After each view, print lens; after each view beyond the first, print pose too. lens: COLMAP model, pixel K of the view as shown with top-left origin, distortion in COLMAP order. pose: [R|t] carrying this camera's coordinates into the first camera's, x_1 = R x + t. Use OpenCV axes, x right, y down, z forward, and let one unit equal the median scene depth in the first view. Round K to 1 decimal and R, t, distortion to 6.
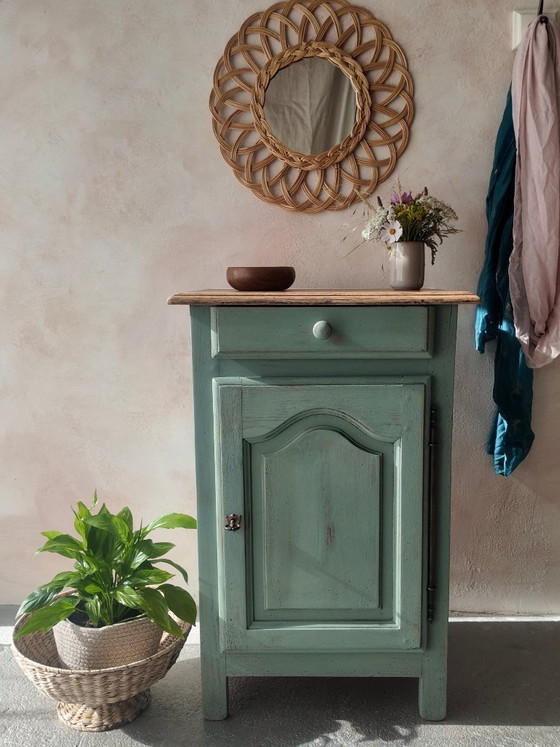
lens RADIAL K [[769.6, 0, 285.9], [0, 769.6, 397.4], [0, 0, 1]] dist [0.036646, 0.000000]
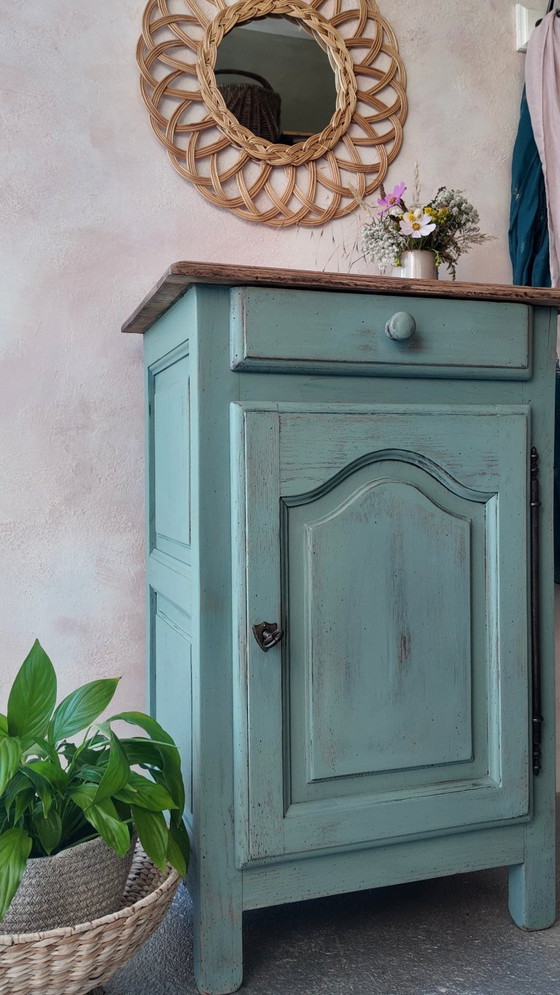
lens RADIAL K [[855.3, 0, 288.9], [0, 855.3, 489.6], [0, 0, 1]] dist [0.086613, -0.074908]
pose [[0.933669, -0.001141, 0.358135, -0.287967], [0.055776, 0.988257, -0.142260, 0.141465], [-0.353767, 0.152799, 0.922768, 0.335438]]
